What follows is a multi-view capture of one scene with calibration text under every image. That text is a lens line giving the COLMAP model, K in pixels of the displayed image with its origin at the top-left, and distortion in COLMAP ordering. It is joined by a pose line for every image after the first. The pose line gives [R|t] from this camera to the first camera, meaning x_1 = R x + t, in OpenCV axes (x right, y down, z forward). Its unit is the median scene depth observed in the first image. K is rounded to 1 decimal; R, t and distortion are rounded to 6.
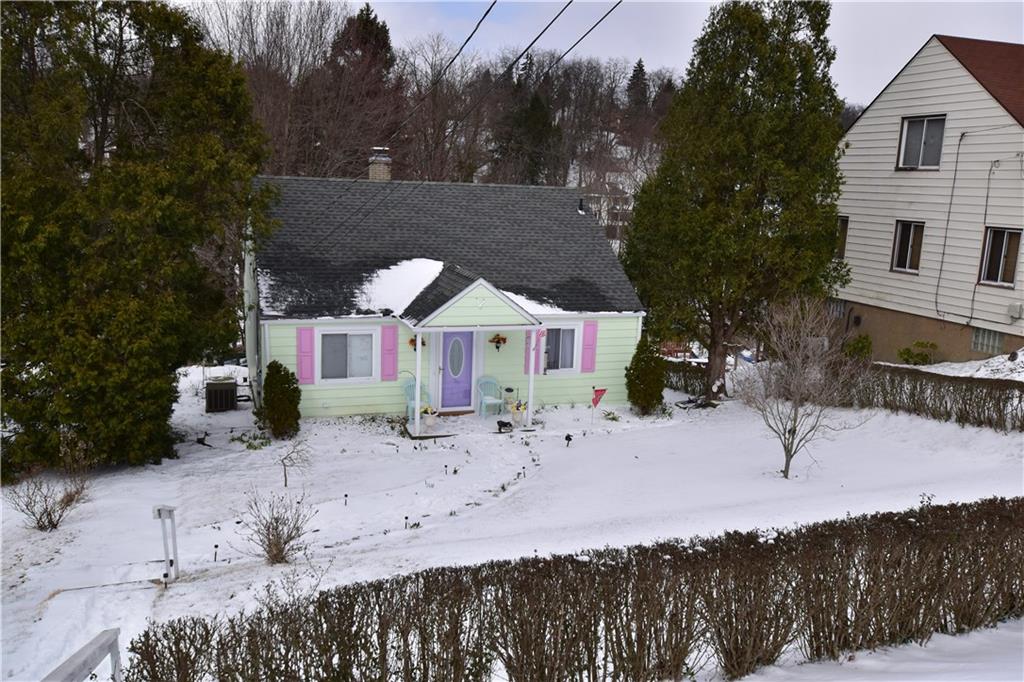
lens RADIAL K [[856.5, 0, 511.5], [0, 856.5, 341.9], [0, 0, 1]] dist [-0.065808, -0.003552]
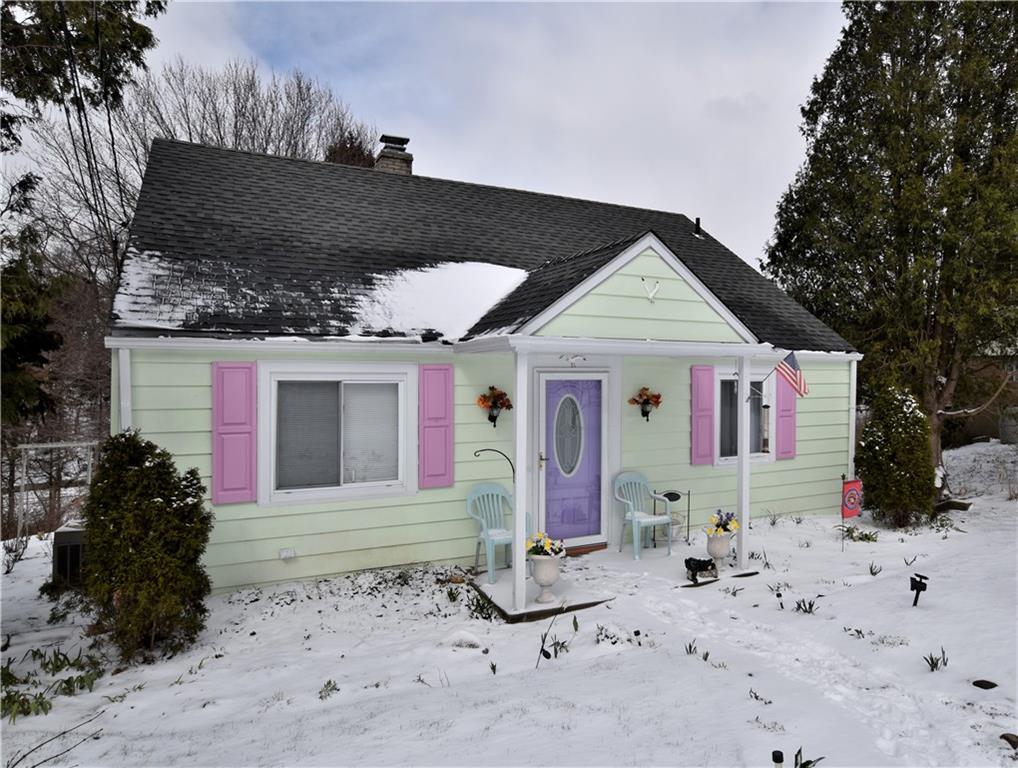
lens RADIAL K [[570.8, 0, 543.2], [0, 570.8, 403.4], [0, 0, 1]] dist [-0.011998, -0.001033]
pose [[0.986091, -0.034830, 0.162518, -0.137105], [0.064381, 0.981505, -0.180286, 0.060690], [-0.153233, 0.188242, 0.970095, 0.700834]]
